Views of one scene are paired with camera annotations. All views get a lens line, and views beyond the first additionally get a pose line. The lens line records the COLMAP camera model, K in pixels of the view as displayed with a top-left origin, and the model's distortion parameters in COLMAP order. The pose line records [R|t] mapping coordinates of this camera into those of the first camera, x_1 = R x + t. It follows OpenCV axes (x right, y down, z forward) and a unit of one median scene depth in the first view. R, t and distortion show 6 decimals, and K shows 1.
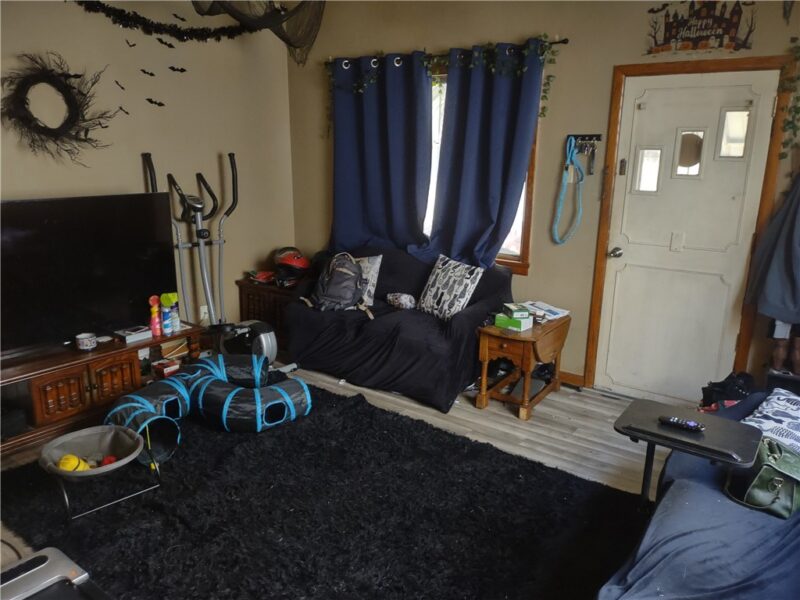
lens RADIAL K [[592.9, 0, 400.0], [0, 592.9, 300.0], [0, 0, 1]] dist [-0.001027, -0.001931]
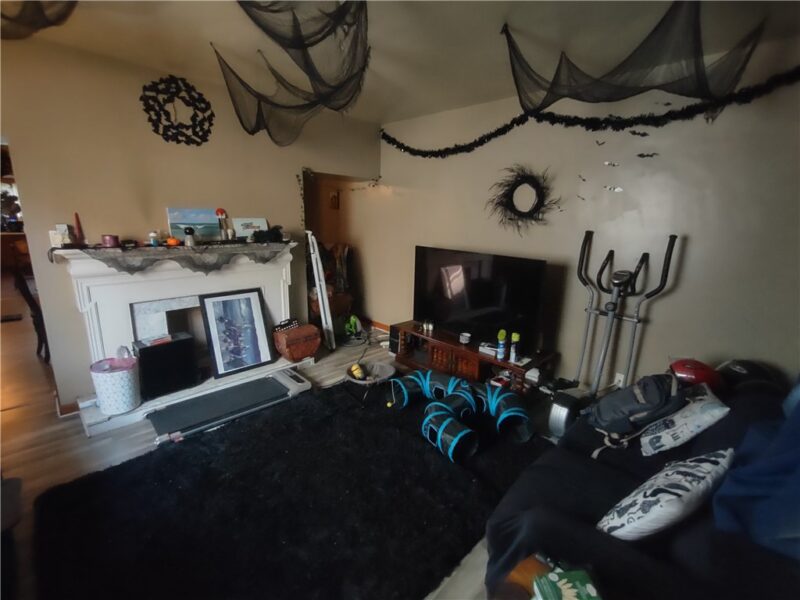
lens RADIAL K [[364.1, 0, 400.0], [0, 364.1, 300.0], [0, 0, 1]] dist [0.000084, -0.000044]
pose [[-0.142634, 0.210663, -0.967097, 0.414975], [-0.277813, 0.929288, 0.243401, -0.206206], [0.949987, 0.303389, -0.074023, 0.789343]]
